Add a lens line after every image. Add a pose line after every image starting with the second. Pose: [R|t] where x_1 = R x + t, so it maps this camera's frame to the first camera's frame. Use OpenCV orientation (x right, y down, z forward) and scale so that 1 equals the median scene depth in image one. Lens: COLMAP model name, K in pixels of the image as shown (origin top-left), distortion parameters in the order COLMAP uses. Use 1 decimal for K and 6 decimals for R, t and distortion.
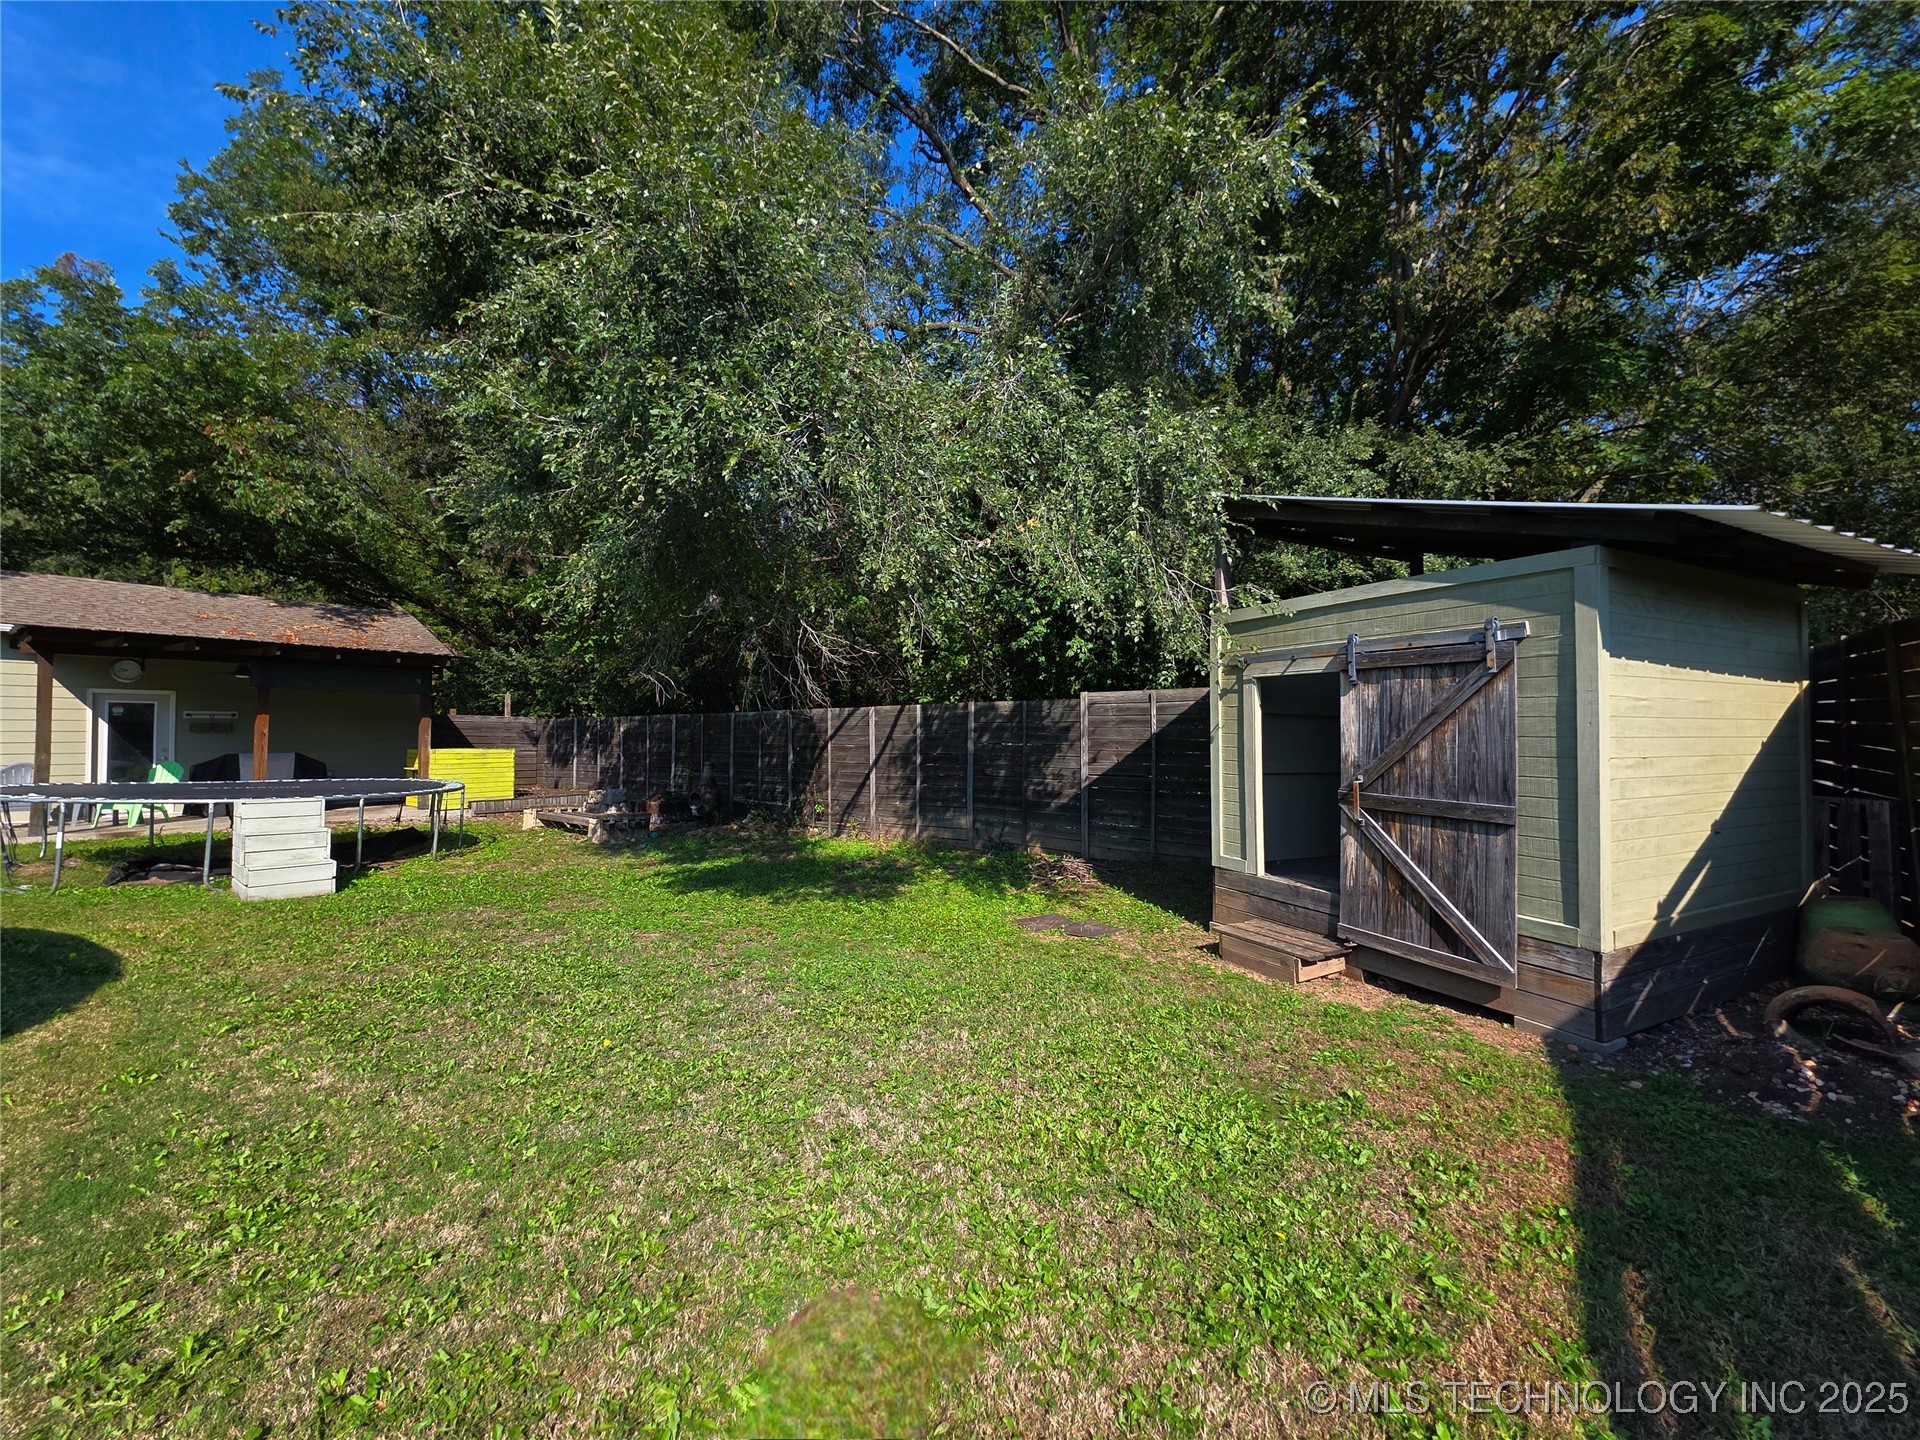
lens RADIAL K [[778.2, 0, 960.0], [0, 778.2, 720.0], [0, 0, 1]] dist [0.001626, 0.000118]
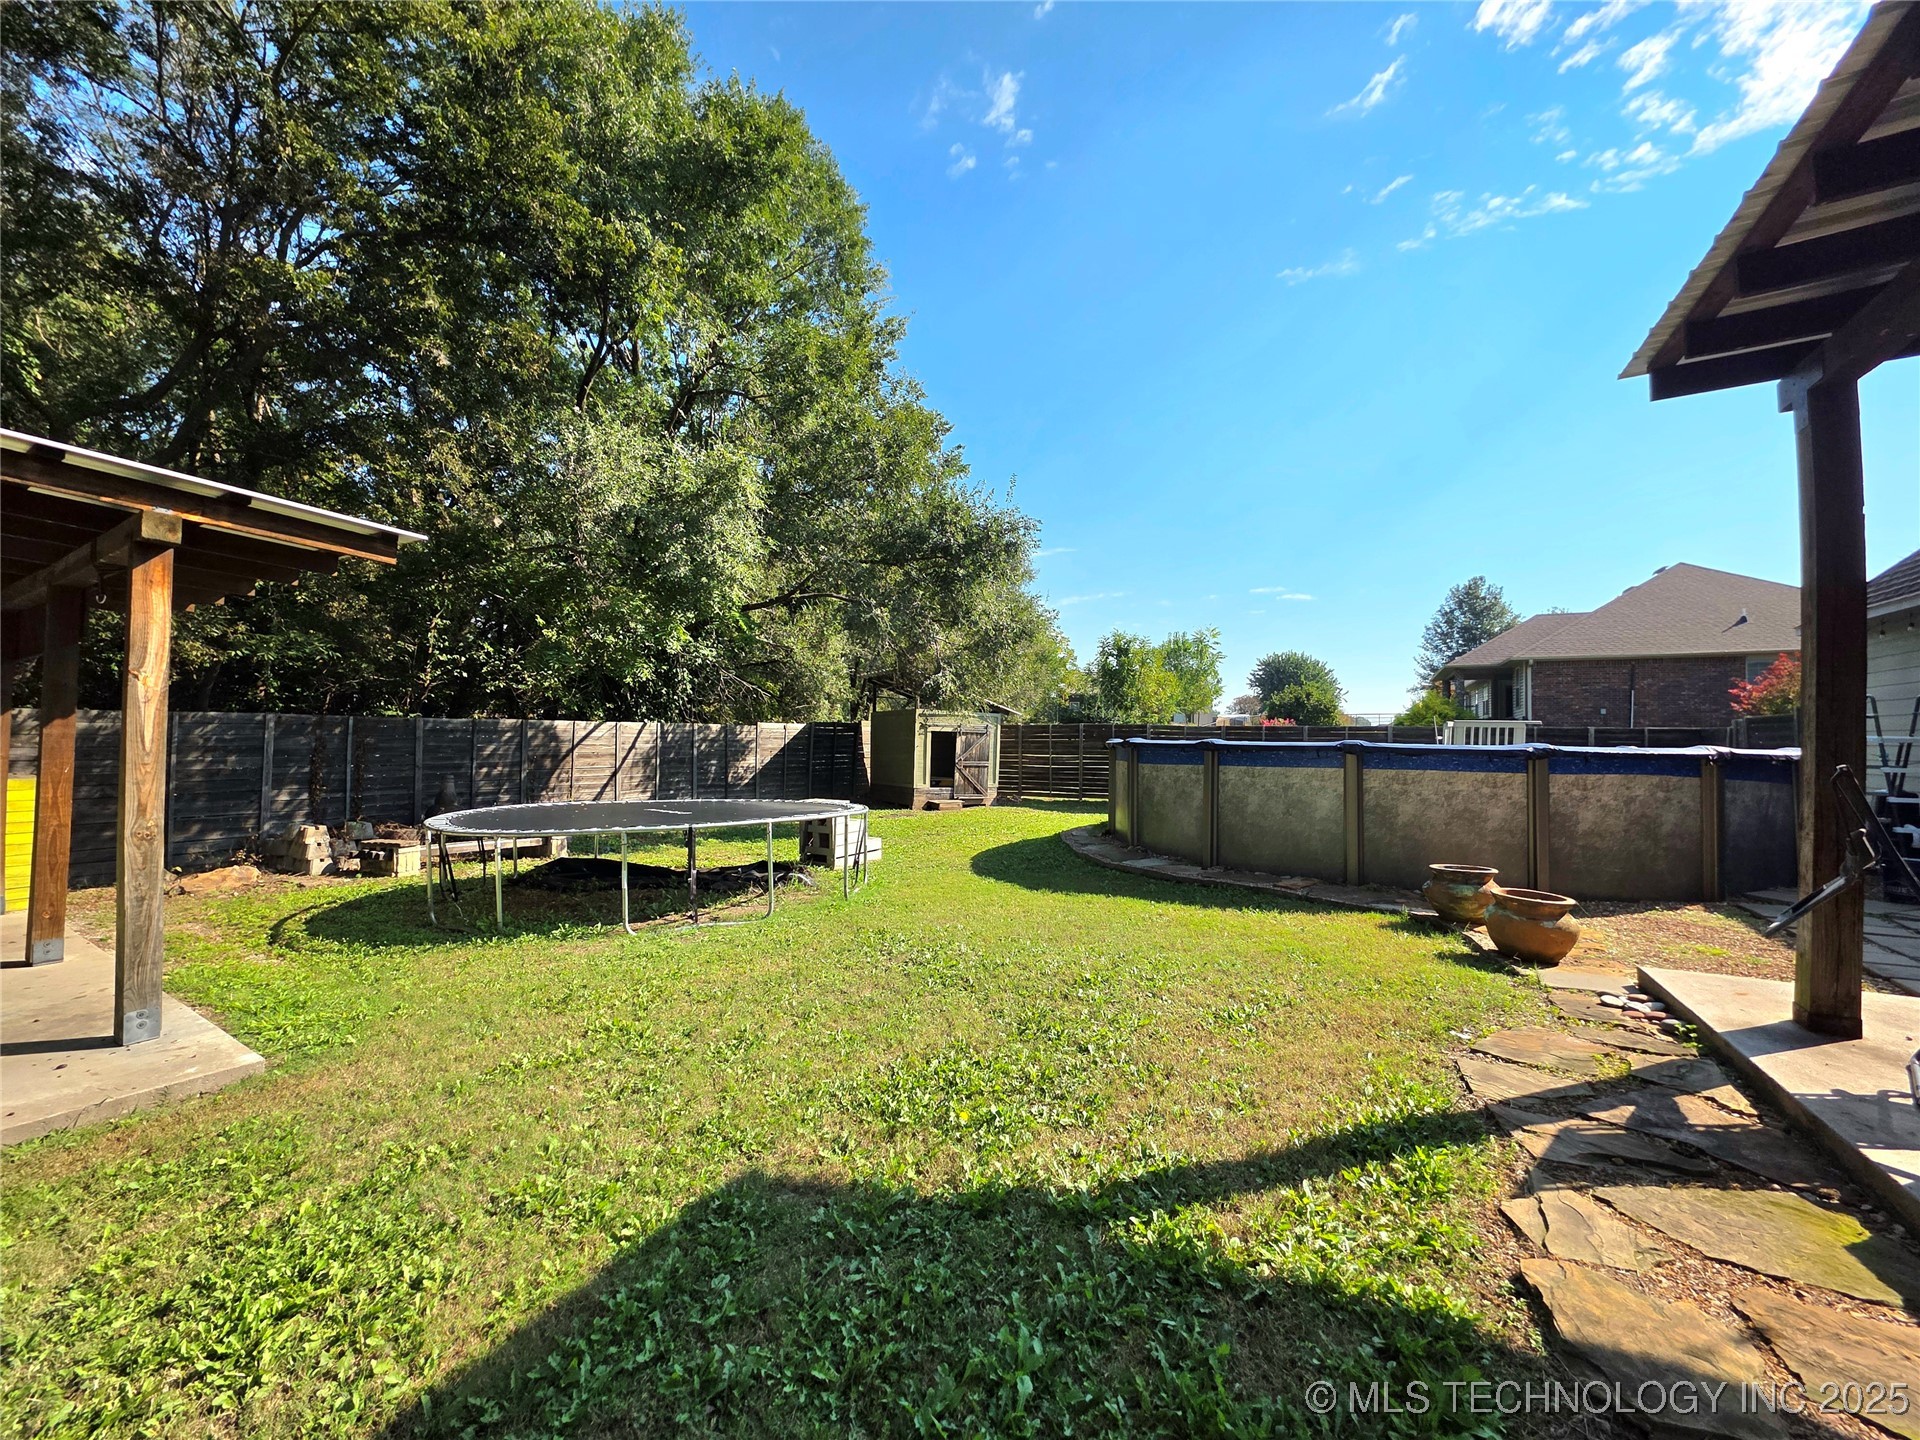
lens RADIAL K [[758.3, 0, 960.0], [0, 758.3, 720.0], [0, 0, 1]] dist [0.001097, 0.000152]
pose [[-0.111609, 0.026249, 0.993405, -1.724867], [-0.033975, 0.998966, -0.030213, -0.002834], [-0.993171, -0.037123, -0.110602, 0.724267]]
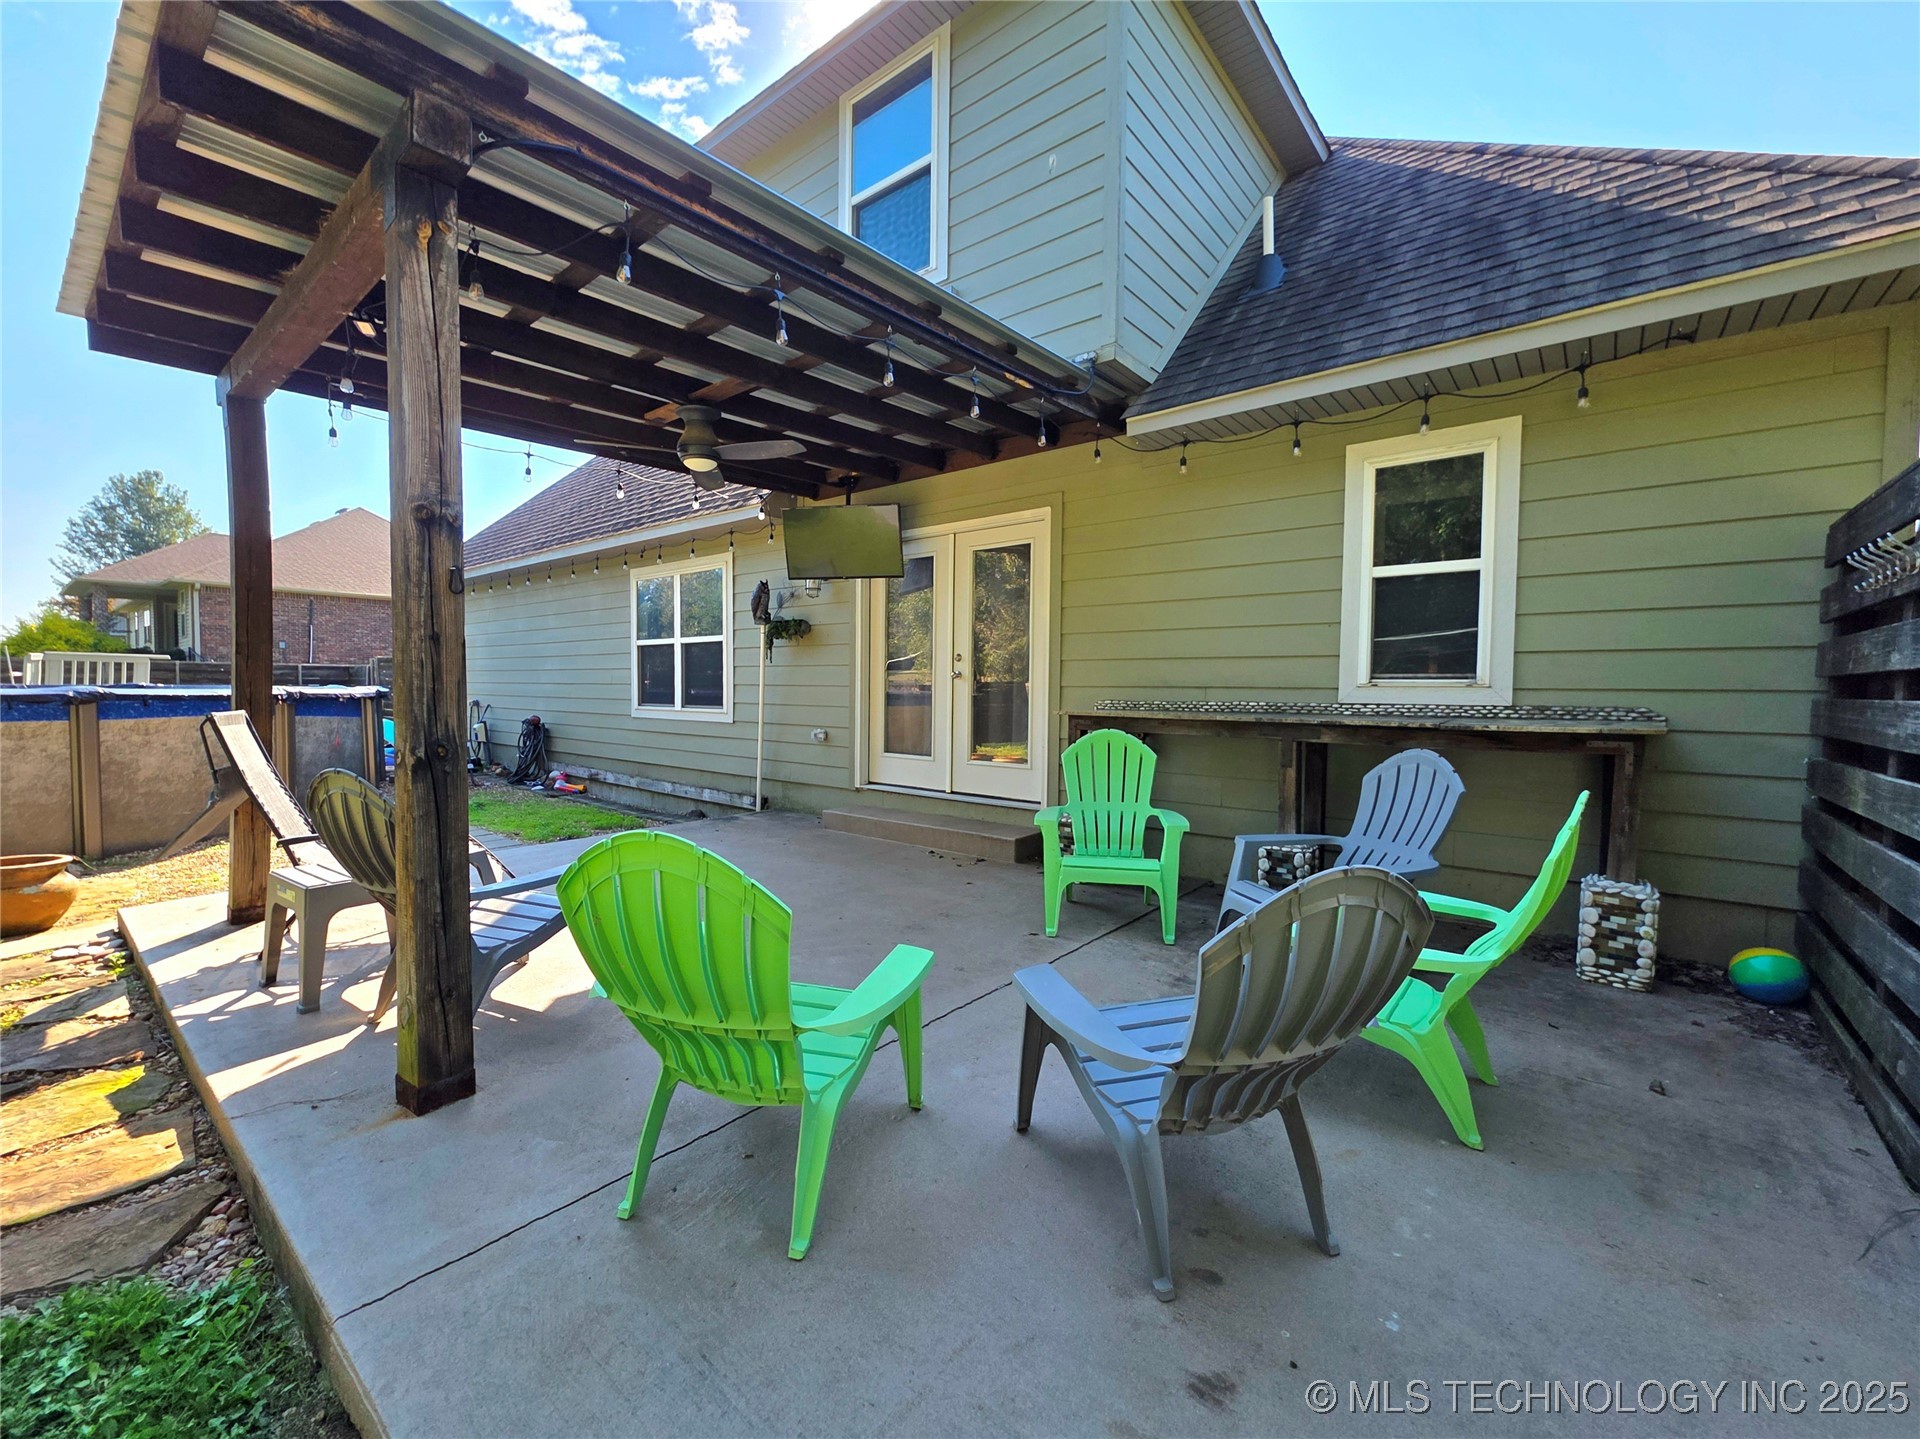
lens RADIAL K [[778.2, 0, 960.0], [0, 778.2, 719.5], [0, 0, 1]] dist [0.001626, 0.000118]
pose [[-0.997645, -0.008352, 0.068078, -1.847007], [-0.006792, 0.999710, 0.023105, -0.012695], [-0.068251, 0.022588, -0.997412, 0.706409]]
